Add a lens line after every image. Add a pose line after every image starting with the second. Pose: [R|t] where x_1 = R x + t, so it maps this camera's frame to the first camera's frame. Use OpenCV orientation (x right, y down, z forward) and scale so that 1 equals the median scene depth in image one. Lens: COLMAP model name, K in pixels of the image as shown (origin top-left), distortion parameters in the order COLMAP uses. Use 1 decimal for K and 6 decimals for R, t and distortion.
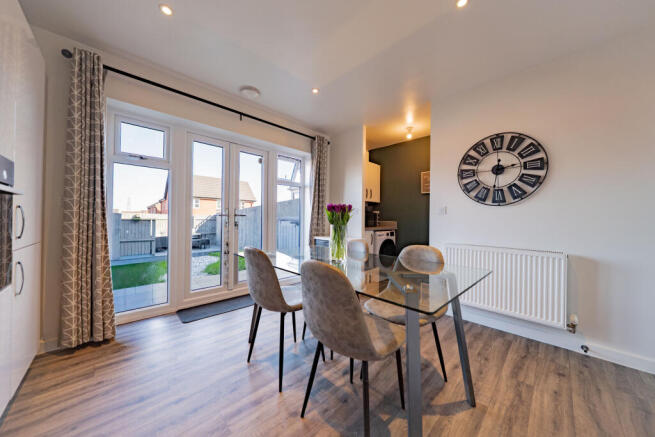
lens RADIAL K [[223.8, 0, 327.5], [0, 223.8, 218.5], [0, 0, 1]] dist [-0.000484, 0.000010]
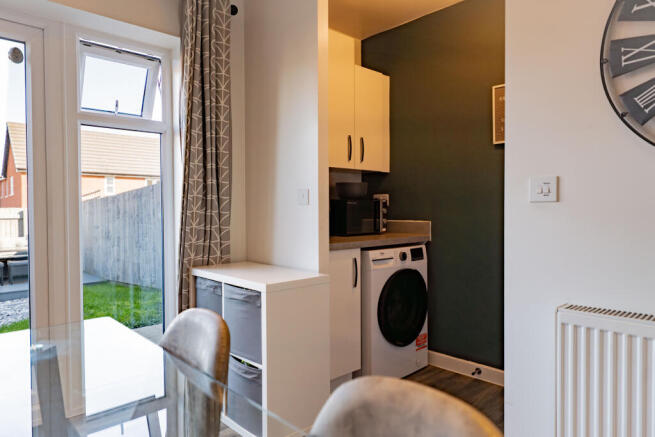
lens RADIAL K [[422.6, 0, 327.5], [0, 422.6, 218.5], [0, 0, 1]] dist [0.002467, 0.001632]
pose [[0.999554, -0.015286, -0.025673, 0.170649], [0.015888, 0.999600, 0.023416, -0.011870], [0.025305, -0.023813, 0.999396, 0.310315]]
